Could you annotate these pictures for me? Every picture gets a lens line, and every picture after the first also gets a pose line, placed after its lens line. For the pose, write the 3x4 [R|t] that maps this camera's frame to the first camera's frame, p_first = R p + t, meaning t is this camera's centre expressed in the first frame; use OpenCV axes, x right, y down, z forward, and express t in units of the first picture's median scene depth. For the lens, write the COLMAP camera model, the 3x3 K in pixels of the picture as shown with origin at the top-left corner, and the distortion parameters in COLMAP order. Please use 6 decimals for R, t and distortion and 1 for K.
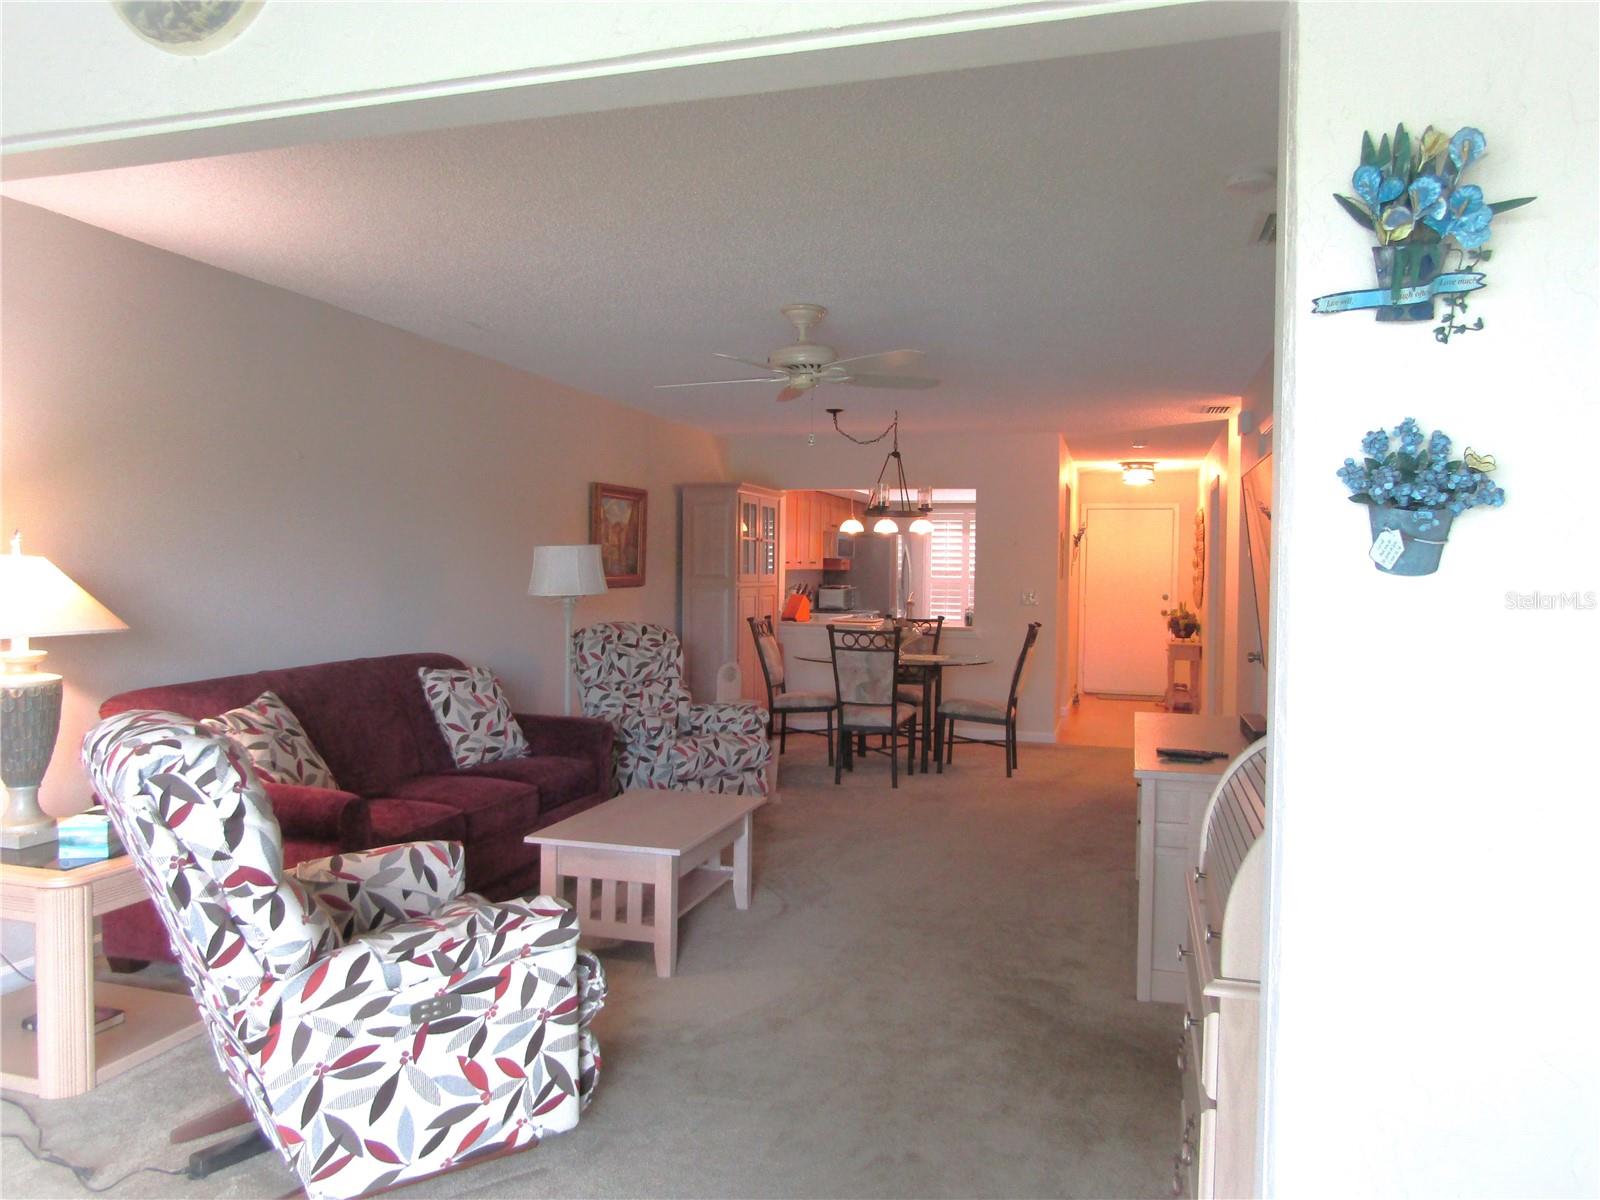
lens RADIAL K [[1139.3, 0, 801.3], [0, 1139.3, 600.7], [0, 0, 1]] dist [-0.006557, -0.000460]
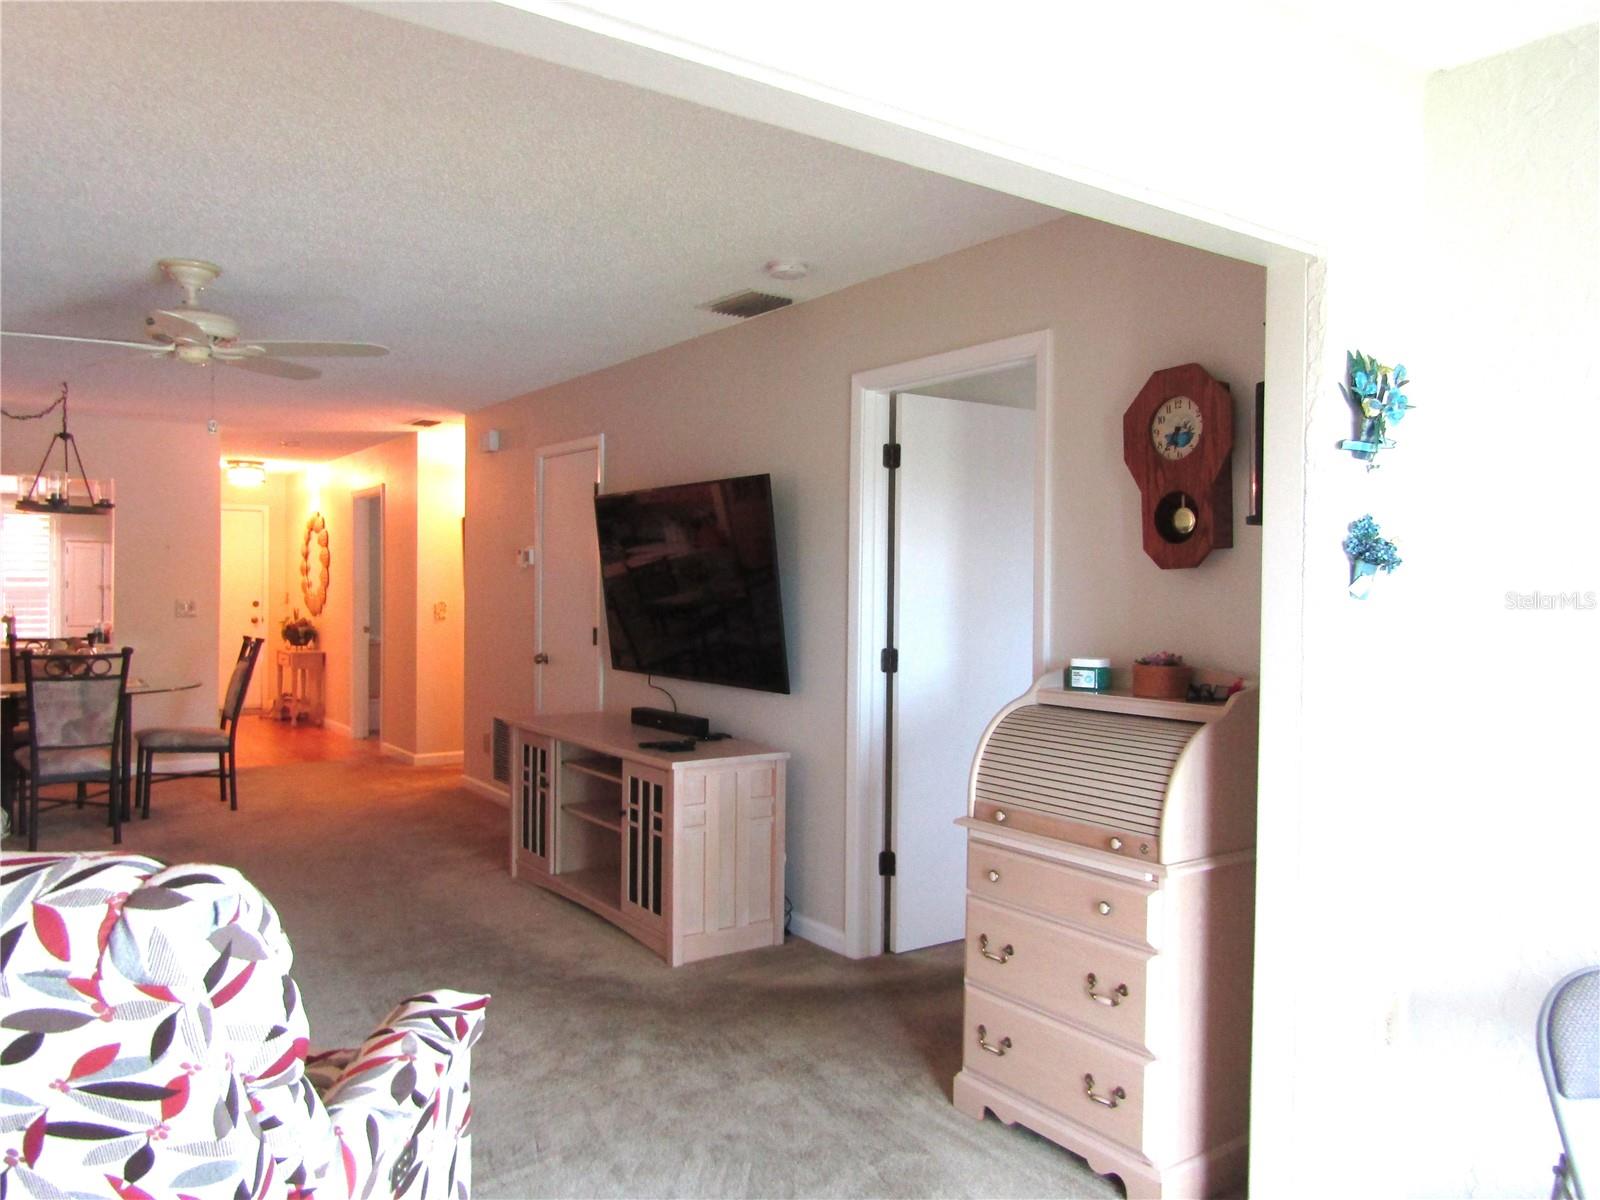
lens RADIAL K [[1139.3, 0, 794.8], [0, 1139.3, 603.3], [0, 0, 1]] dist [-0.006557, -0.000460]
pose [[0.620479, -0.019331, 0.783985, -0.616040], [0.018225, 0.999782, 0.010227, -0.022147], [-0.784011, 0.007943, 0.620696, 0.248135]]
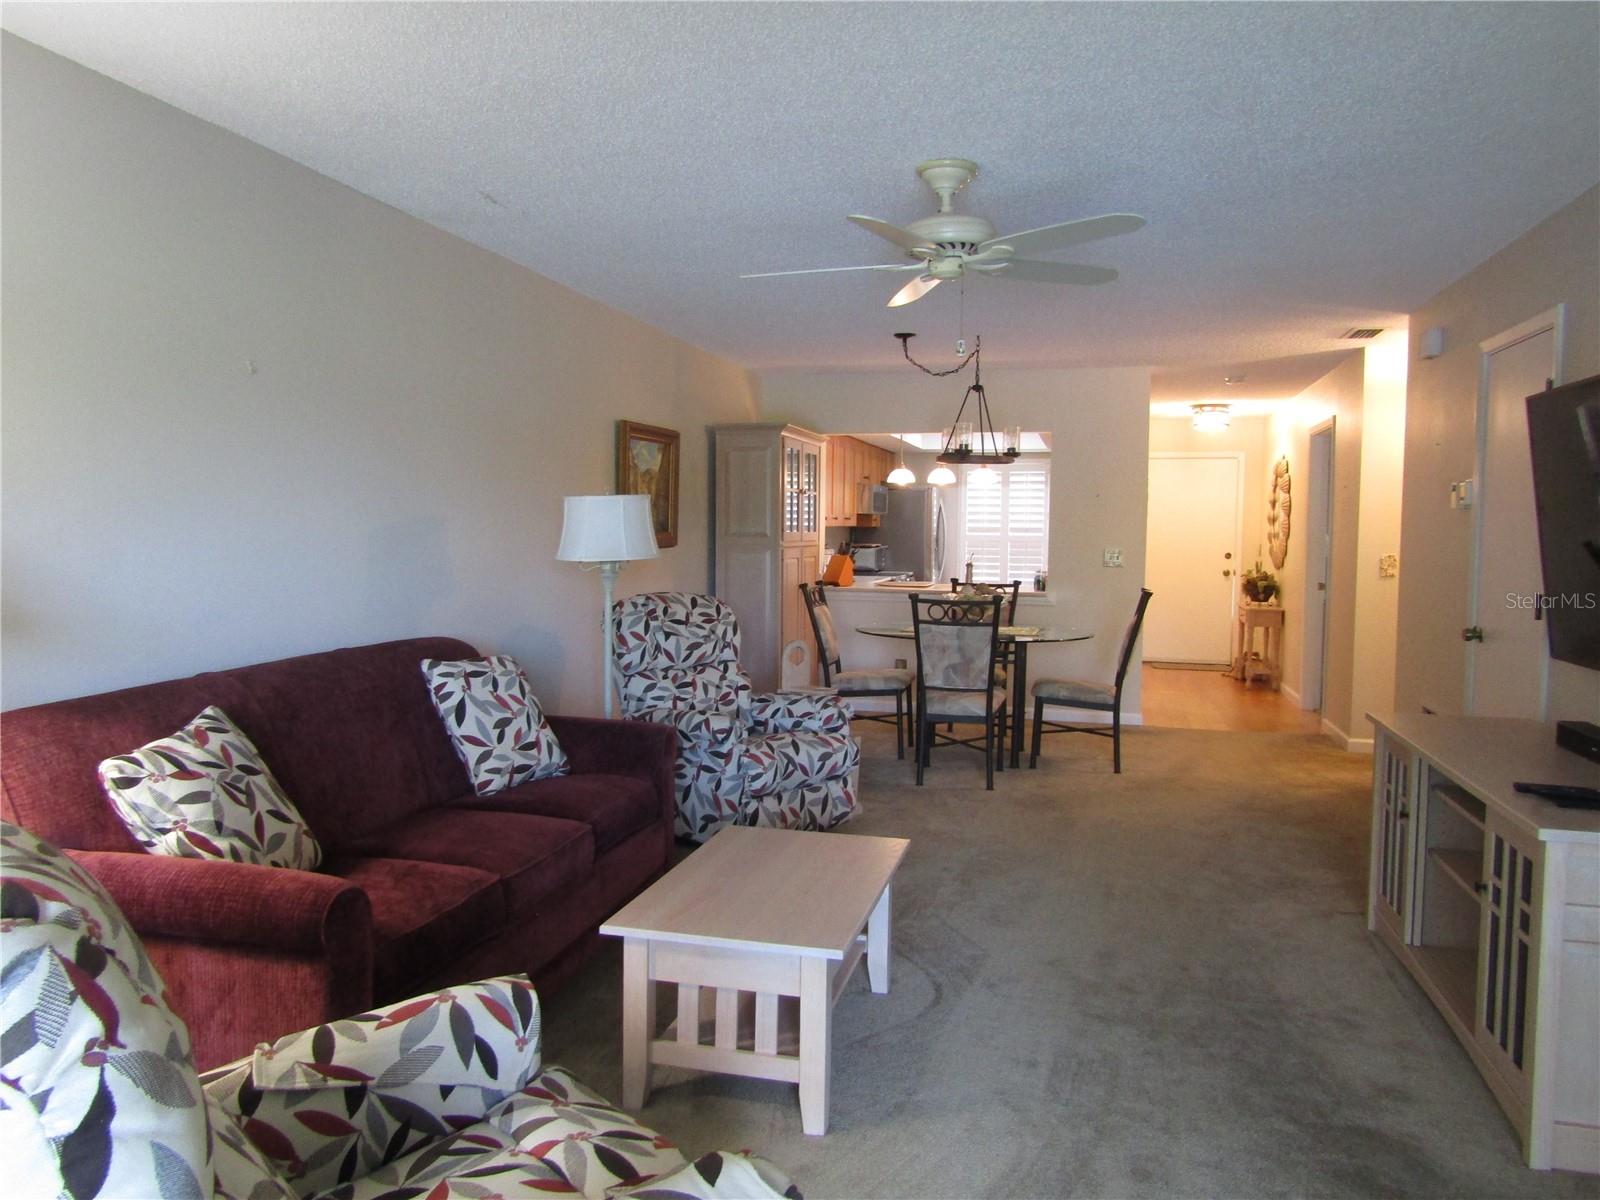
lens RADIAL K [[1139.3, 0, 800.7], [0, 1139.3, 598.7], [0, 0, 1]] dist [-0.006557, -0.000460]
pose [[0.999686, -0.004333, 0.024698, -0.182457], [0.003445, 0.999350, 0.035879, -0.011687], [-0.024838, -0.035783, 0.999051, 0.432325]]
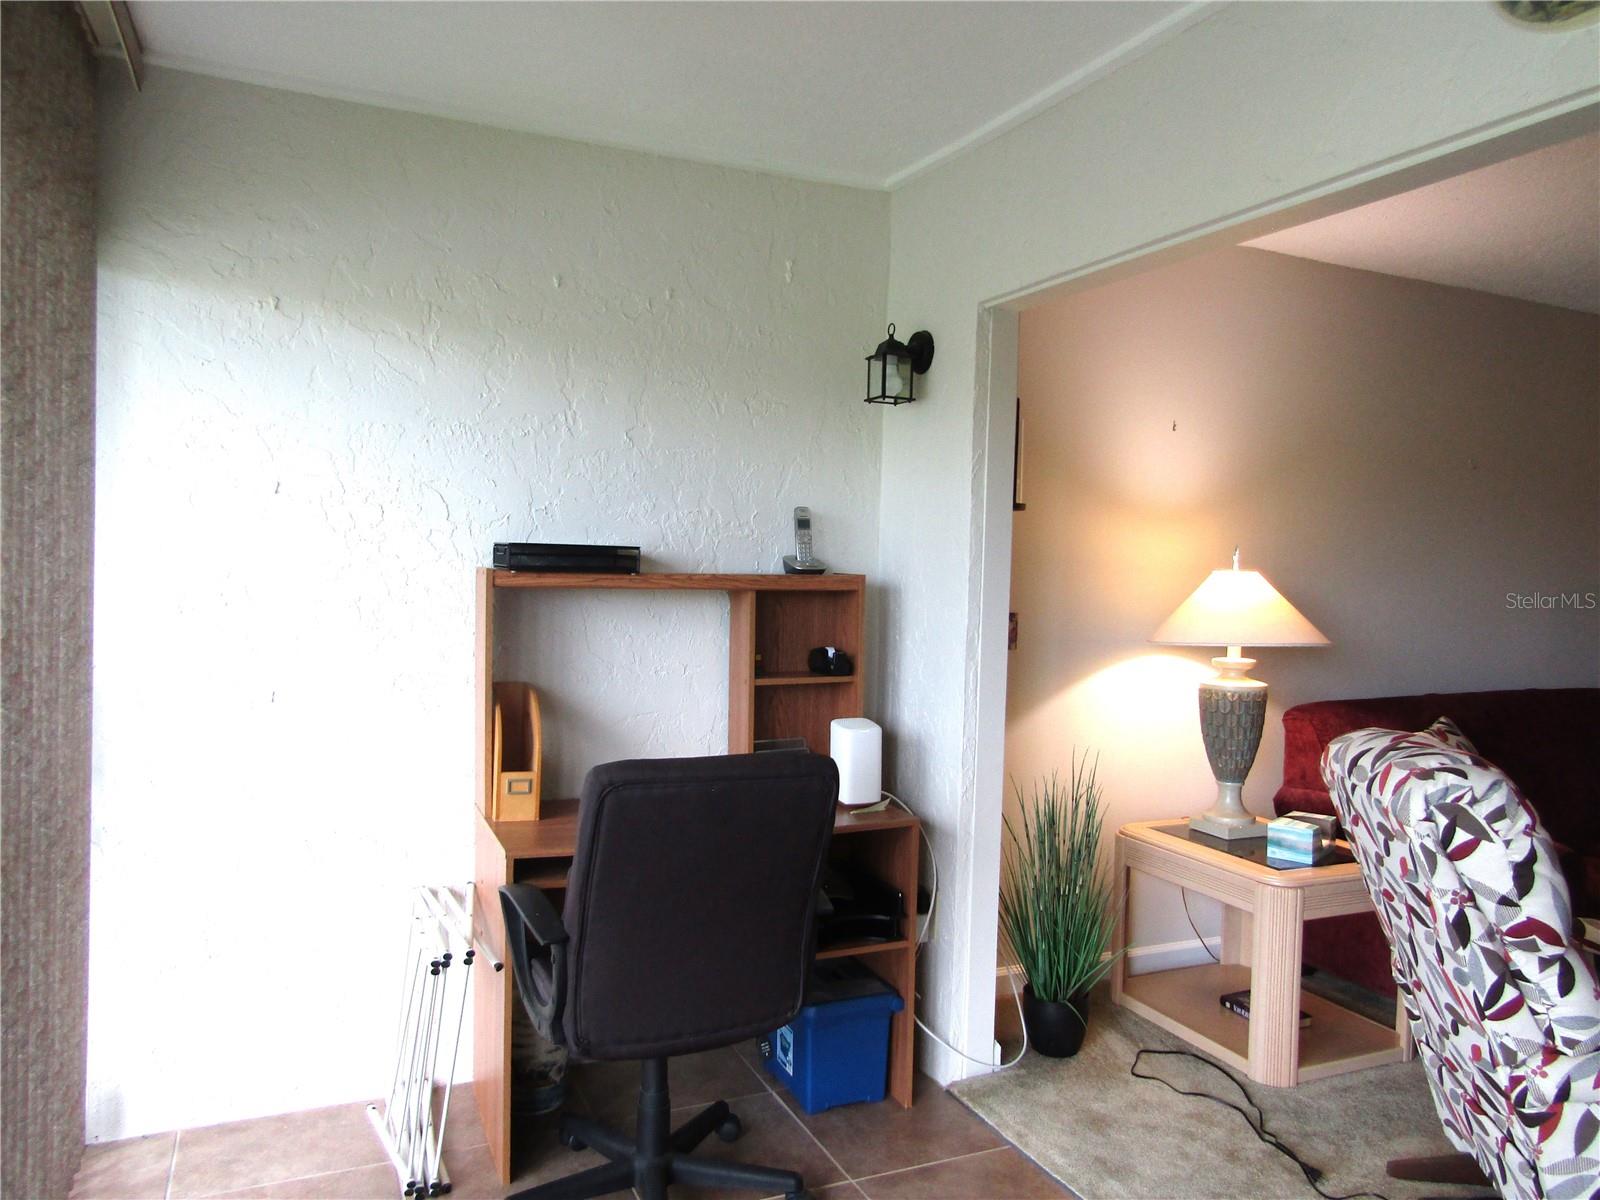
lens RADIAL K [[1139.3, 0, 798.8], [0, 1139.3, 597.3], [0, 0, 1]] dist [-0.006557, -0.000460]
pose [[0.646605, 0.031401, -0.762178, -0.137616], [-0.042714, 0.999075, 0.004924, -0.001469], [0.761628, 0.029371, 0.647349, -0.030081]]
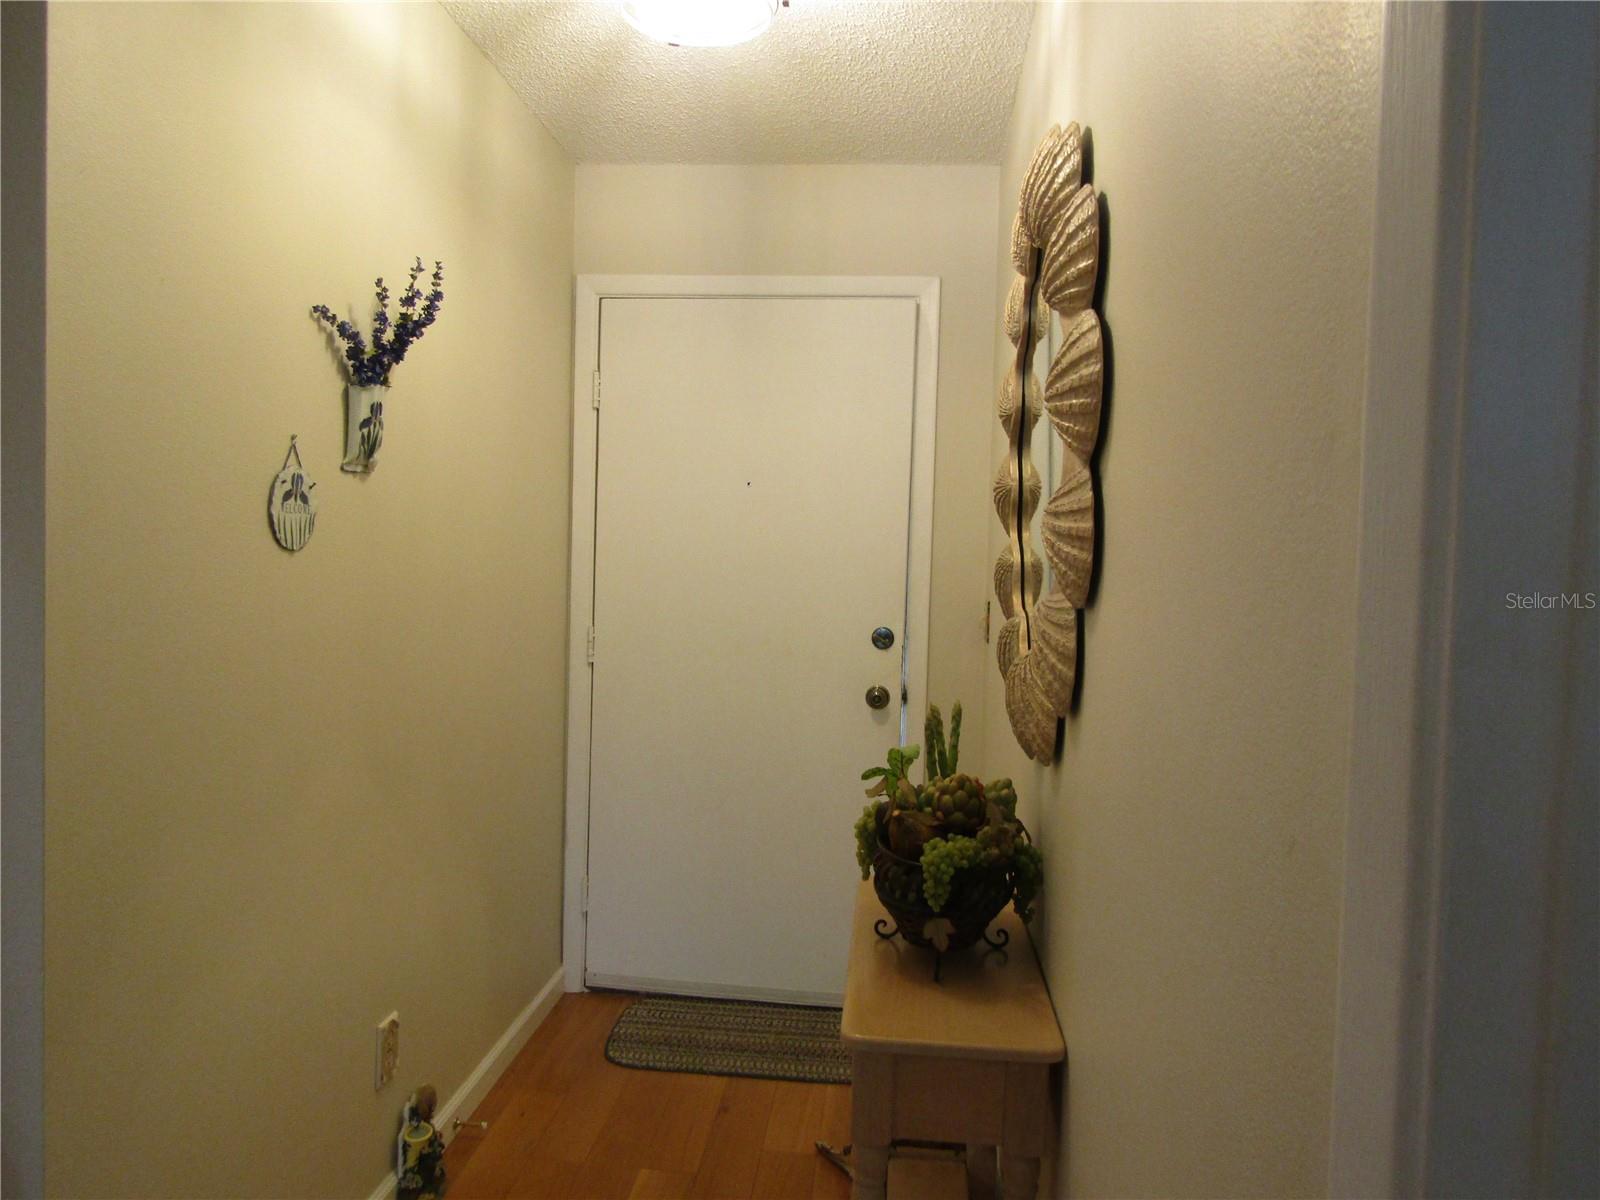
lens RADIAL K [[1139.3, 0, 796.3], [0, 1139.3, 598.1], [0, 0, 1]] dist [-0.006557, -0.000460]
pose [[0.981783, 0.007005, 0.189875, 1.065047], [-0.010923, 0.999748, 0.019598, -0.073818], [-0.189690, -0.021315, 0.981613, 3.176586]]
